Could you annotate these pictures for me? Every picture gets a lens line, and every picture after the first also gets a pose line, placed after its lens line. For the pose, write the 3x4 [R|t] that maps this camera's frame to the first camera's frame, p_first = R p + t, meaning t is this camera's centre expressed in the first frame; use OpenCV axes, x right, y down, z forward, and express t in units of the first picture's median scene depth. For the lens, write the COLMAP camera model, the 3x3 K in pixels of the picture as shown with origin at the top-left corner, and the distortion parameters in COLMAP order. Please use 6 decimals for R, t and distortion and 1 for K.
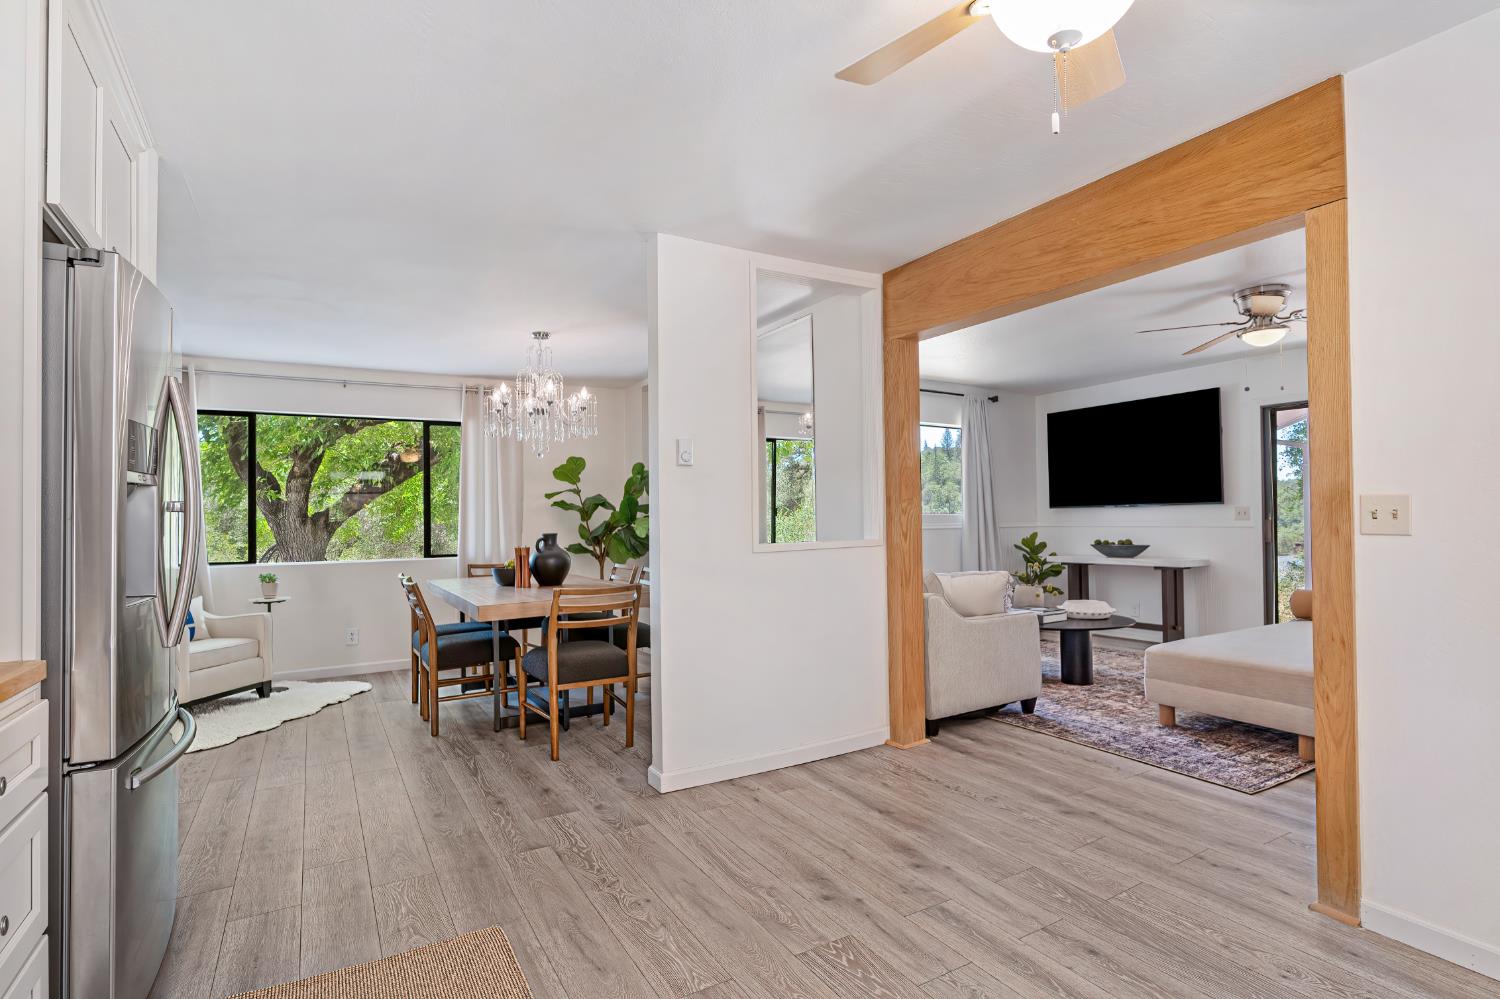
lens RADIAL K [[752.4, 0, 761.3], [0, 752.4, 502.2], [0, 0, 1]] dist [0.000081, -0.000457]
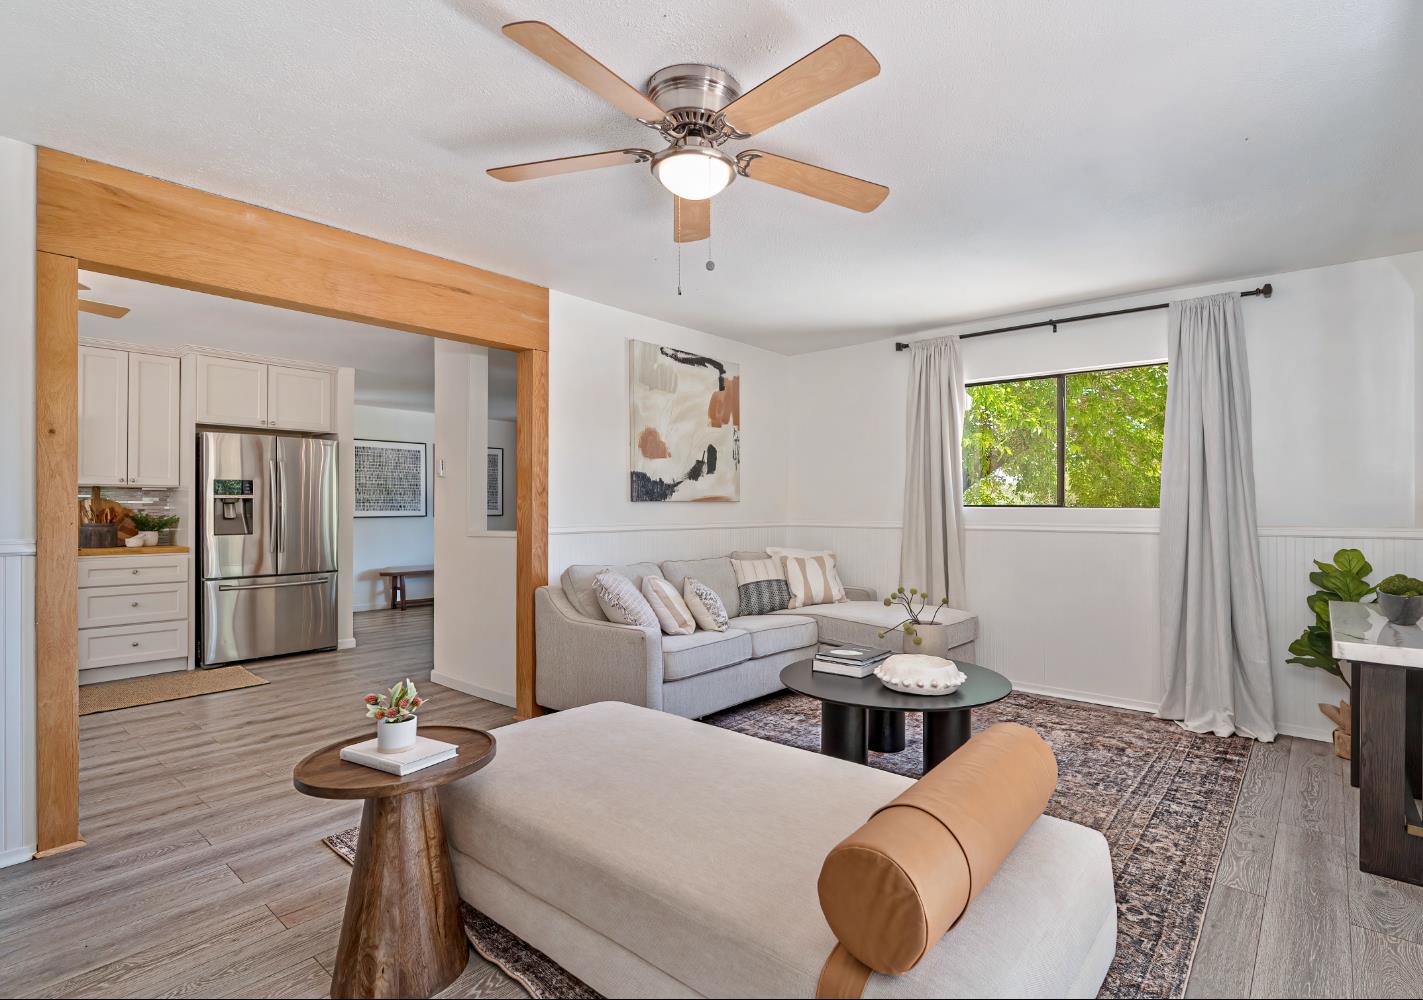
lens RADIAL K [[701.1, 0, 752.0], [0, 701.1, 504.4], [0, 0, 1]] dist [0.005461, -0.000853]
pose [[0.331682, 0.007666, -0.943360, 1.336590], [0.015743, 0.999783, 0.013660, -0.001649], [0.943260, -0.019382, 0.331490, 1.020796]]
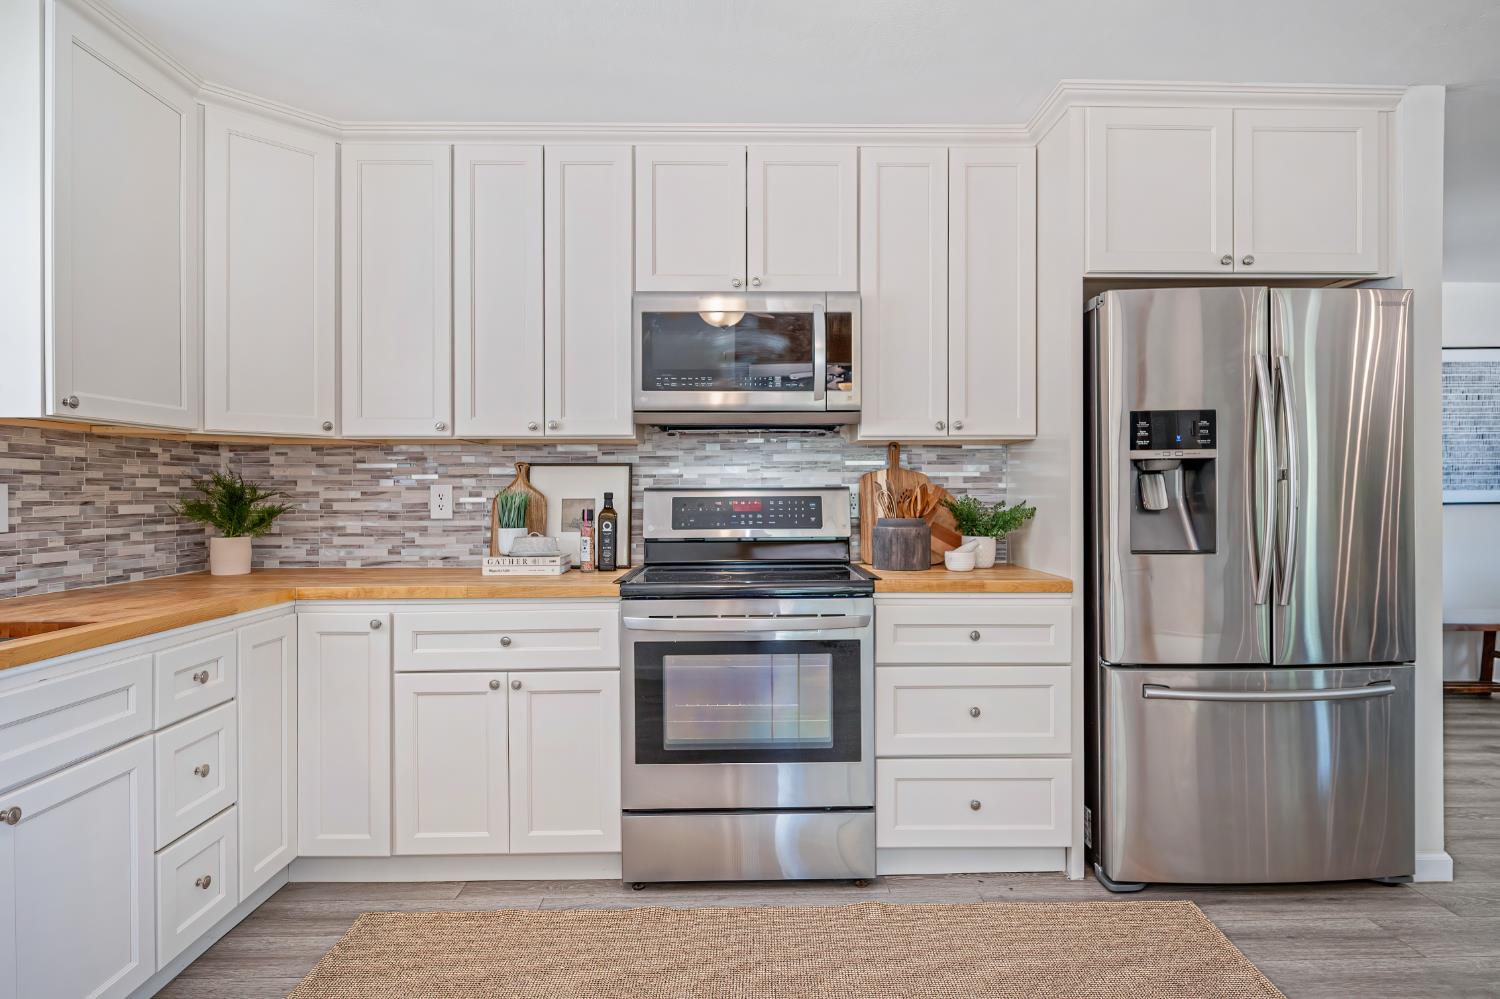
lens RADIAL K [[824.4, 0, 752.0], [0, 824.4, 492.8], [0, 0, 1]] dist [0.001865, -0.000102]
pose [[-0.501513, 0.015820, -0.865006, 0.333276], [0.028422, 0.999594, 0.001803, 0.004781], [0.864683, -0.023681, -0.501759, 0.529020]]
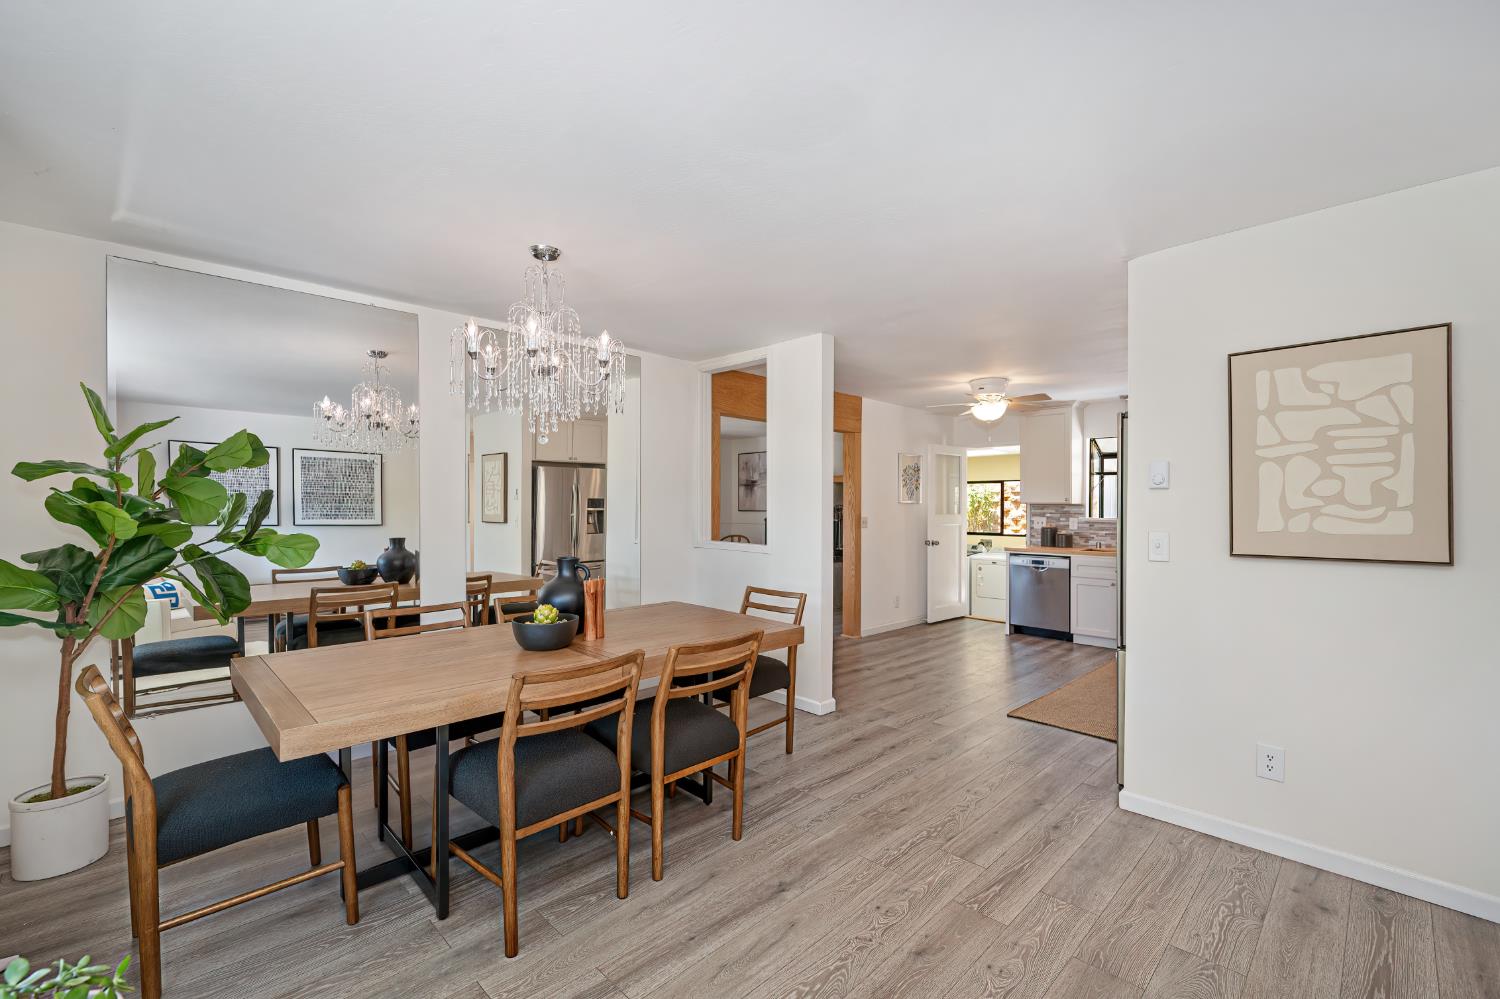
lens RADIAL K [[633.1, 0, 758.0], [0, 633.1, 509.5], [0, 0, 1]] dist [-0.001389, 0.000168]
pose [[-0.244696, 0.006207, 0.969580, -1.178637], [-0.021647, 0.999695, -0.011863, 0.000461], [-0.969358, -0.023892, -0.244487, 1.300178]]
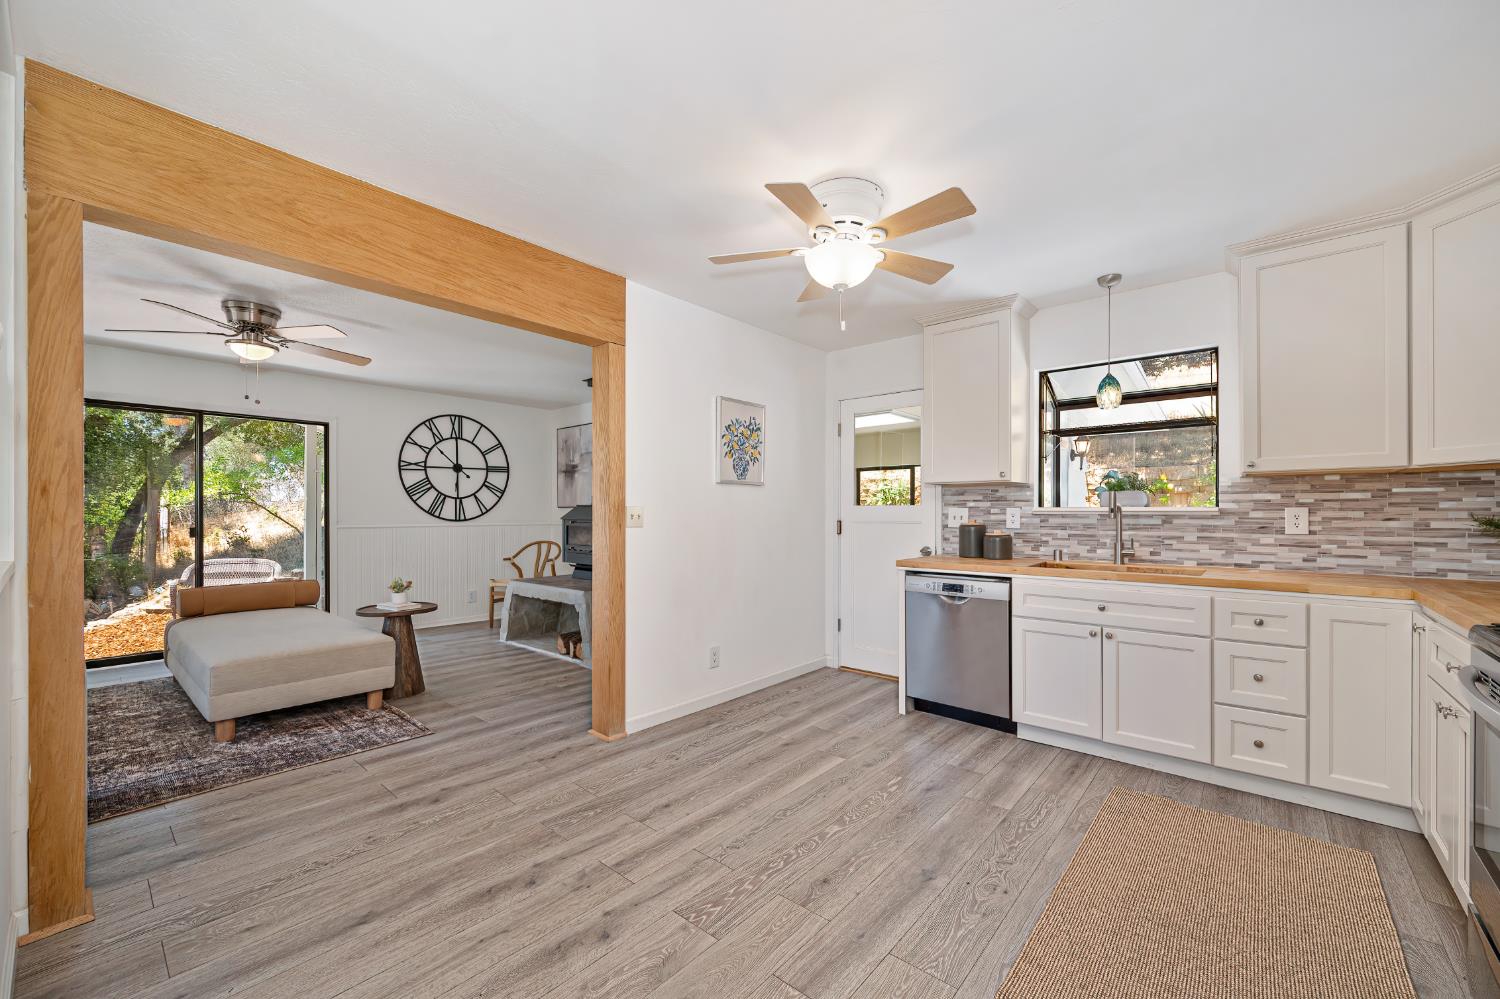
lens RADIAL K [[593.5, 0, 757.2], [0, 593.5, 512.5], [0, 0, 1]] dist [0.001617, -0.000080]
pose [[-0.321517, 0.013053, 0.946814, -0.420854], [-0.016003, 0.999687, -0.019216, 0.017177], [-0.946769, -0.021330, -0.321208, 0.685138]]
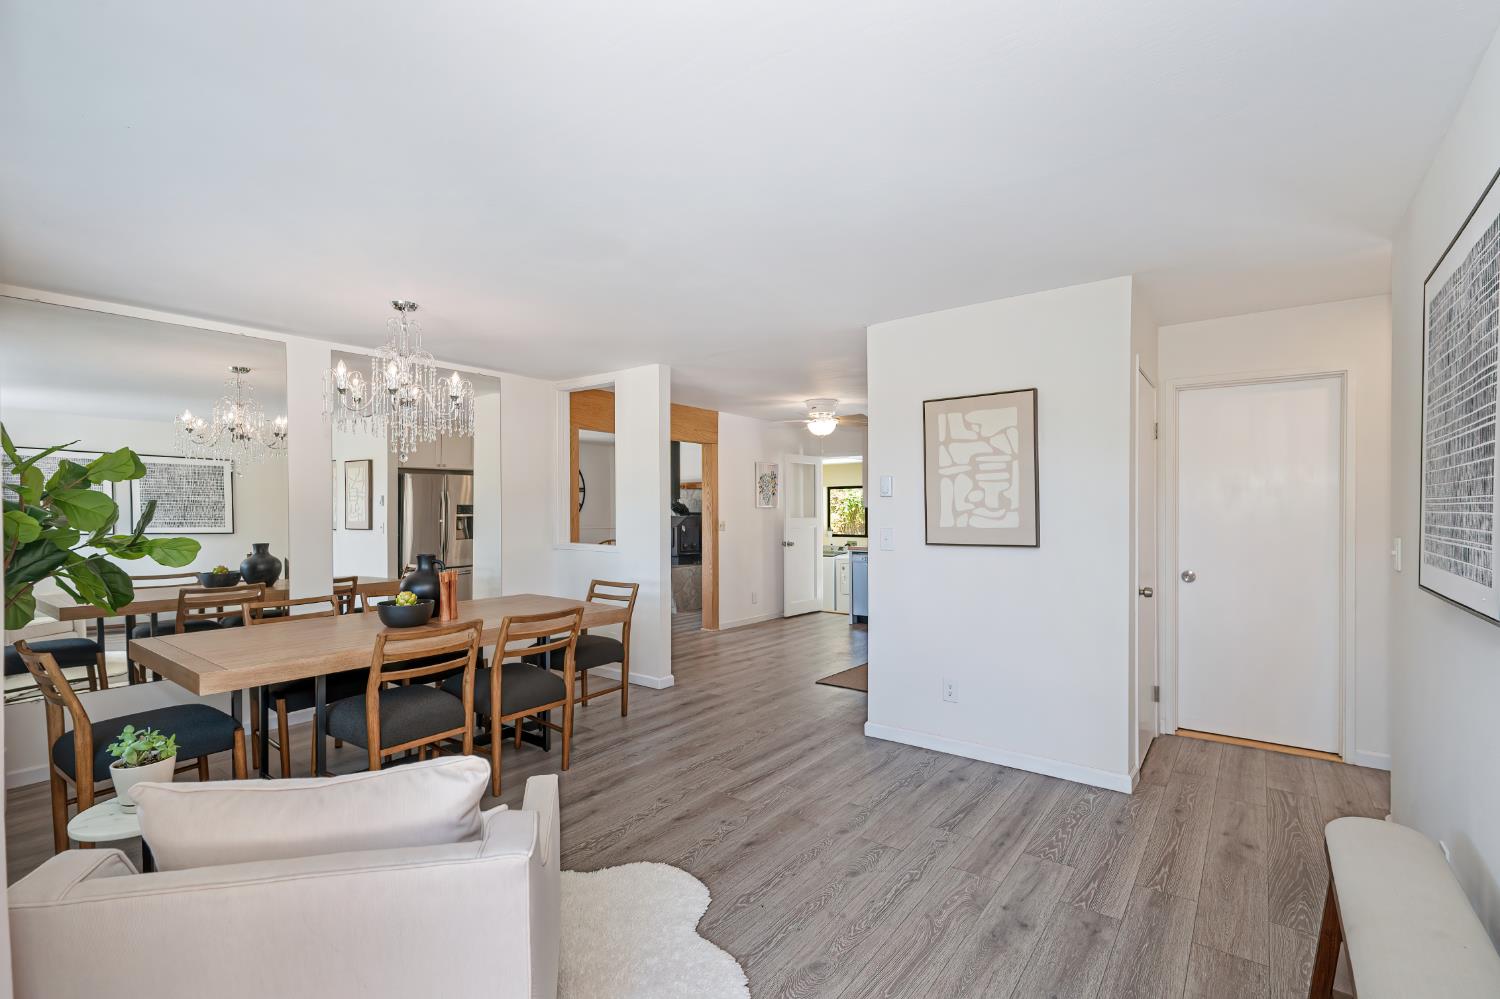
lens RADIAL K [[672.7, 0, 758.7], [0, 672.7, 512.5], [0, 0, 1]] dist [0.001183, -0.000323]
pose [[-0.382074, 0.011499, 0.924060, -1.485243], [-0.012936, 0.999758, -0.017790, 0.003866], [-0.924041, -0.018751, -0.381833, 1.261151]]
